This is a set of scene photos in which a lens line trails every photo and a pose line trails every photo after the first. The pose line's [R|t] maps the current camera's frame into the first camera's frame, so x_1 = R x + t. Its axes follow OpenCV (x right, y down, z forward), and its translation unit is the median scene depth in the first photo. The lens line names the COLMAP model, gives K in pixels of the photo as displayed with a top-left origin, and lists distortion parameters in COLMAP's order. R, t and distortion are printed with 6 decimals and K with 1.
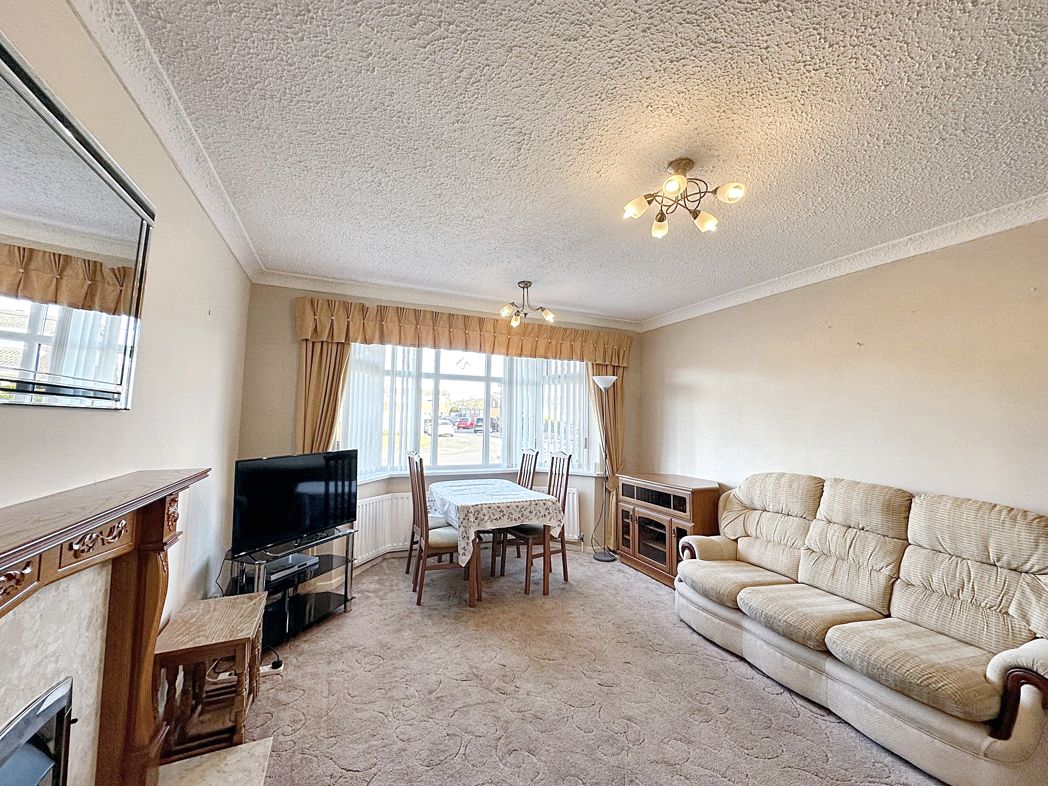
lens RADIAL K [[429.0, 0, 524.0], [0, 429.0, 393.0], [0, 0, 1]] dist [0.000418, 0.000221]
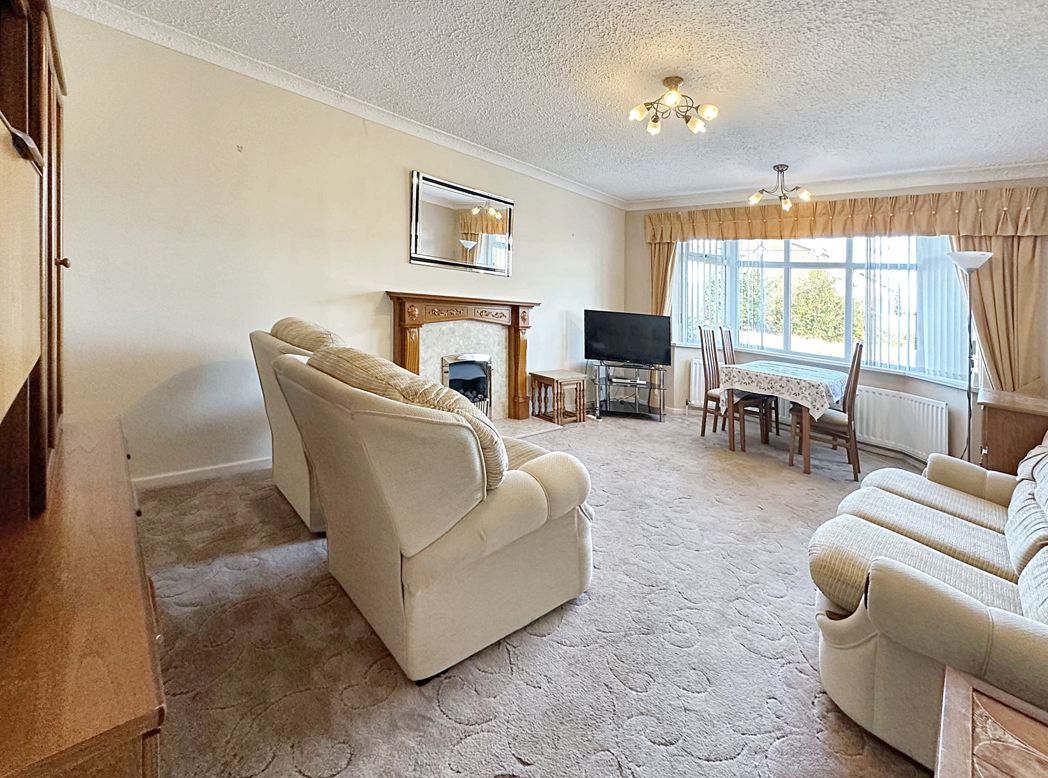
lens RADIAL K [[431.9, 0, 554.0], [0, 431.9, 368.7], [0, 0, 1]] dist [0.000795, 0.000123]
pose [[0.381029, 0.167369, -0.909288, 0.784609], [-0.025563, 0.985010, 0.170595, 0.062141], [0.924210, -0.041757, 0.379596, 0.055489]]
